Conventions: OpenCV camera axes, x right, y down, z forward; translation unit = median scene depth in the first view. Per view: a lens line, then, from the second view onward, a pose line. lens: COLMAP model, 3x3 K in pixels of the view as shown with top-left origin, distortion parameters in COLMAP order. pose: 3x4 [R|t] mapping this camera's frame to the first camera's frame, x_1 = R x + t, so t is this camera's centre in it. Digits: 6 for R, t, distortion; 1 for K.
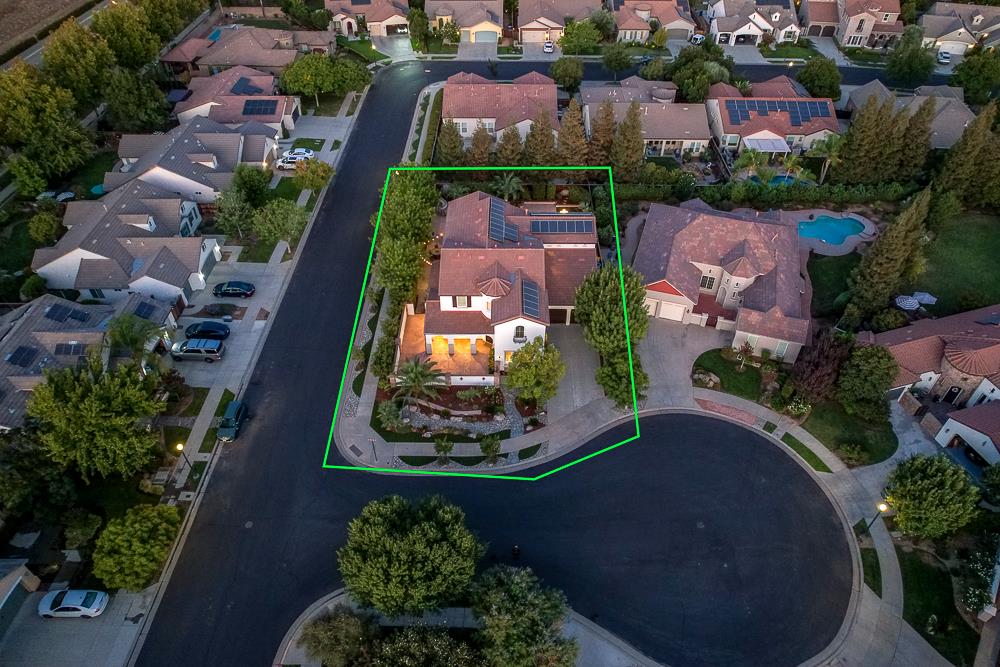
lens RADIAL K [[677.3, 0, 506.1], [0, 677.3, 332.6], [0, 0, 1]] dist [-0.051209, 0.050445]
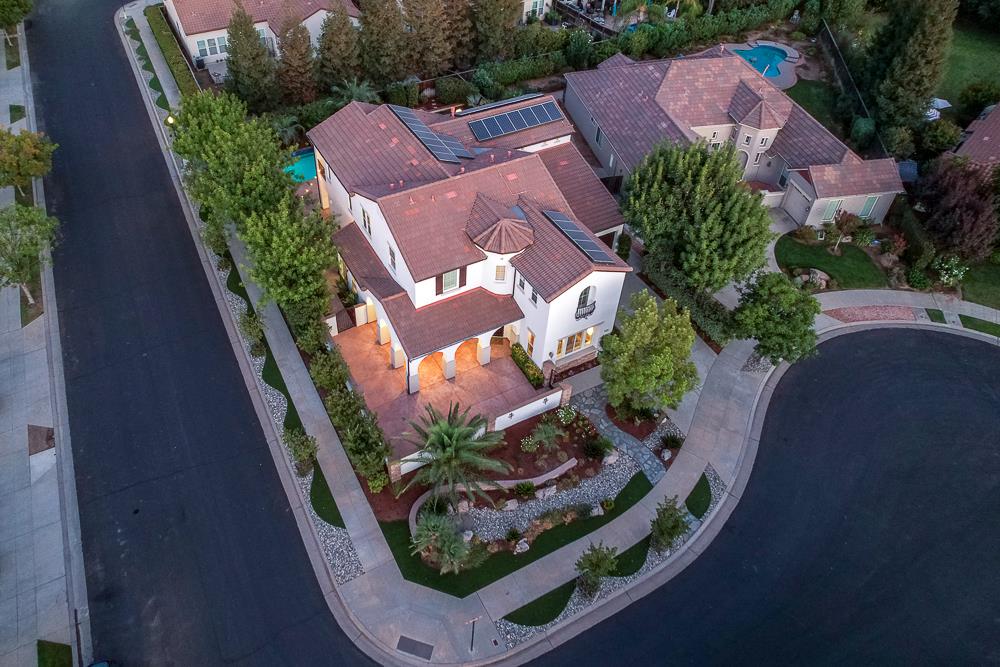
lens RADIAL K [[669.2, 0, 447.6], [0, 669.2, 303.2], [0, 0, 1]] dist [-0.034368, 0.028610]
pose [[0.888302, -0.317469, 0.331862, -0.233397], [0.308560, 0.947772, 0.080739, -0.068351], [-0.340161, 0.030679, 0.939866, 0.459871]]
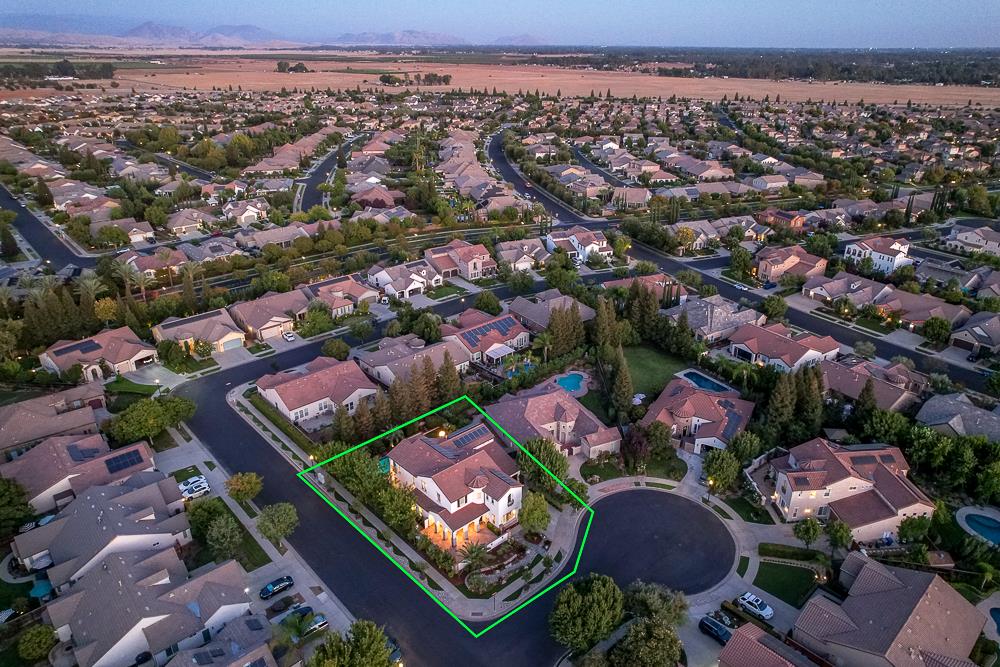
lens RADIAL K [[682.9, 0, 547.7], [0, 682.9, 307.7], [0, 0, 1]] dist [-0.022825, -0.001542]
pose [[0.705032, -0.257378, 0.660822, -0.774857], [0.465210, 0.871161, -0.157031, -0.088428], [-0.535266, 0.418133, 0.733931, -0.388629]]
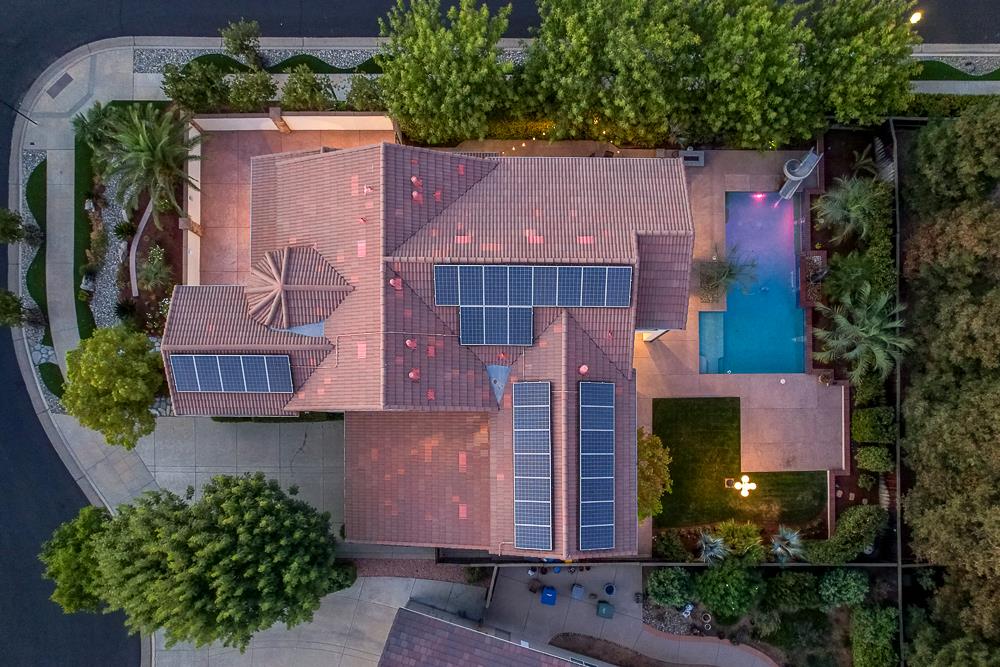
lens RADIAL K [[666.6, 0, 499.0], [0, 666.6, 410.4], [0, 0, 1]] dist [-0.077772, 0.077199]
pose [[-0.000280, 0.999558, -0.029735, 0.063075], [-0.671977, 0.021833, 0.740250, -0.413333], [0.740572, 0.020188, 0.671674, 0.755241]]
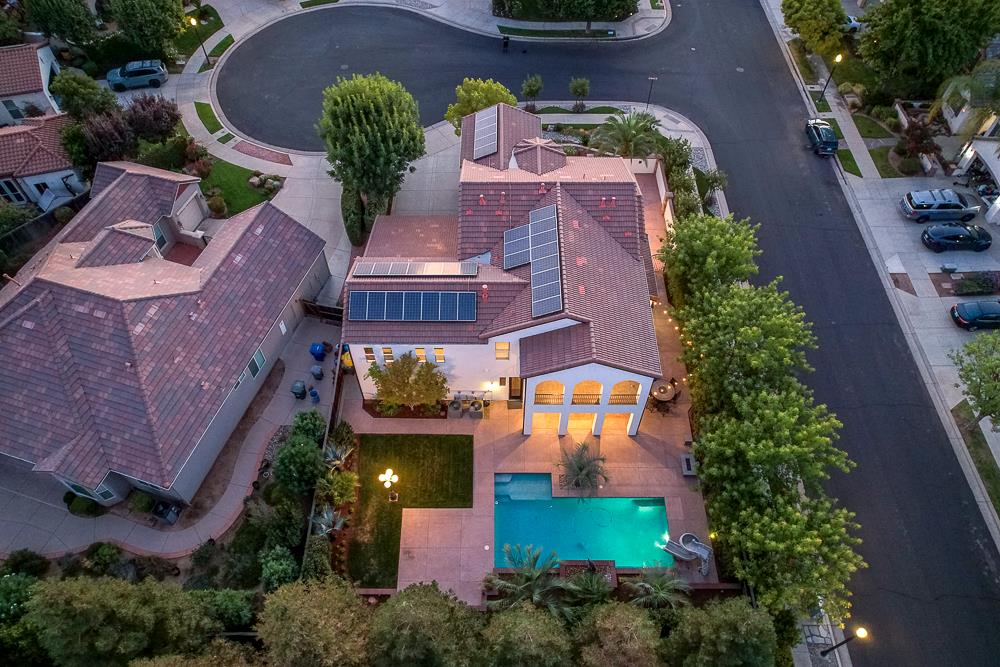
lens RADIAL K [[642.3, 0, 500.6], [0, 642.3, 360.9], [0, 0, 1]] dist [-0.045231, 0.041937]
pose [[-0.999998, -0.001533, -0.000938, 0.019634], [-0.000715, -0.139630, 0.990203, -0.644176], [-0.001649, 0.990203, 0.139629, 1.012711]]
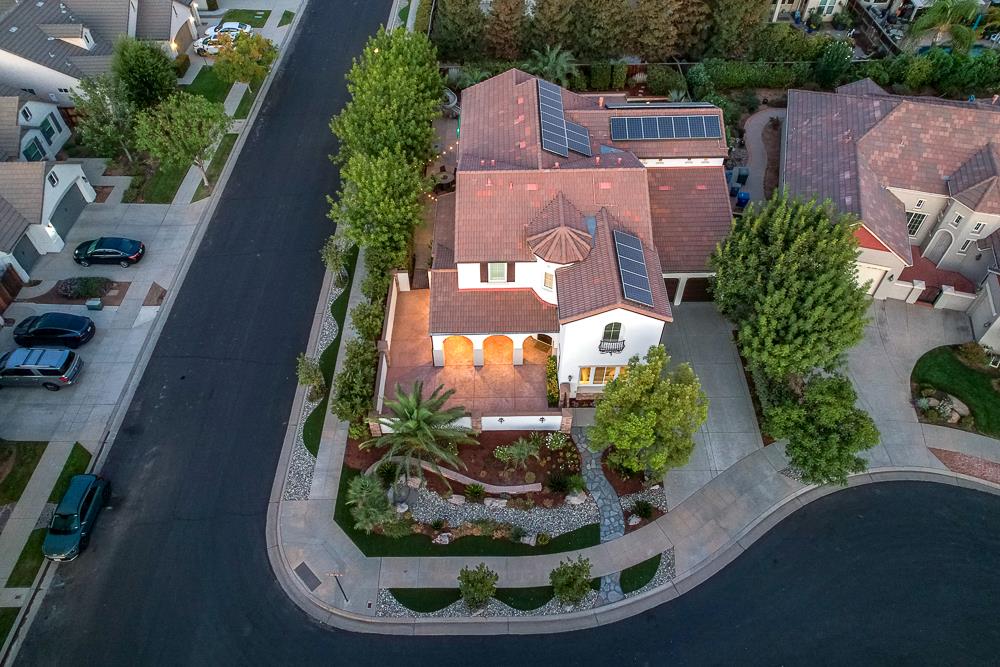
lens RADIAL K [[642.3, 0, 500.6], [0, 642.3, 360.9], [0, 0, 1]] dist [-0.045231, 0.041937]
pose [[0.999753, -0.019379, -0.010878, -0.053750], [0.020909, 0.986087, 0.164907, -0.056740], [0.007531, -0.165094, 0.986249, 0.451355]]
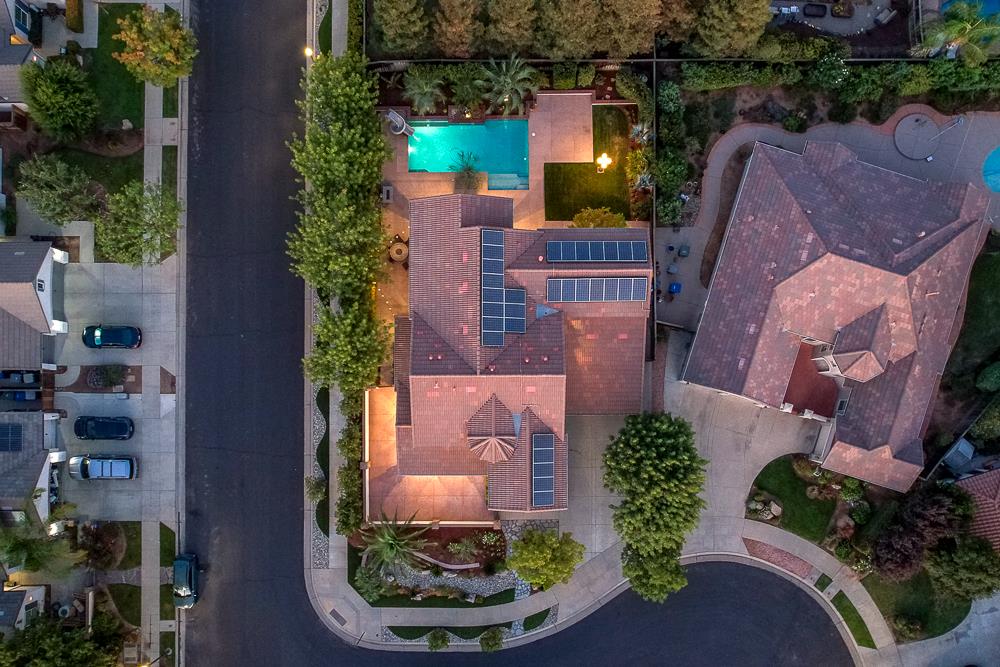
lens RADIAL K [[697.8, 0, 498.5], [0, 697.8, 406.1], [0, 0, 1]] dist [-0.032192, -0.000041]
pose [[0.999869, -0.006020, -0.015048, 0.000672], [0.015238, 0.665458, 0.746280, -0.564739], [0.005522, -0.746411, 0.665462, 0.505880]]
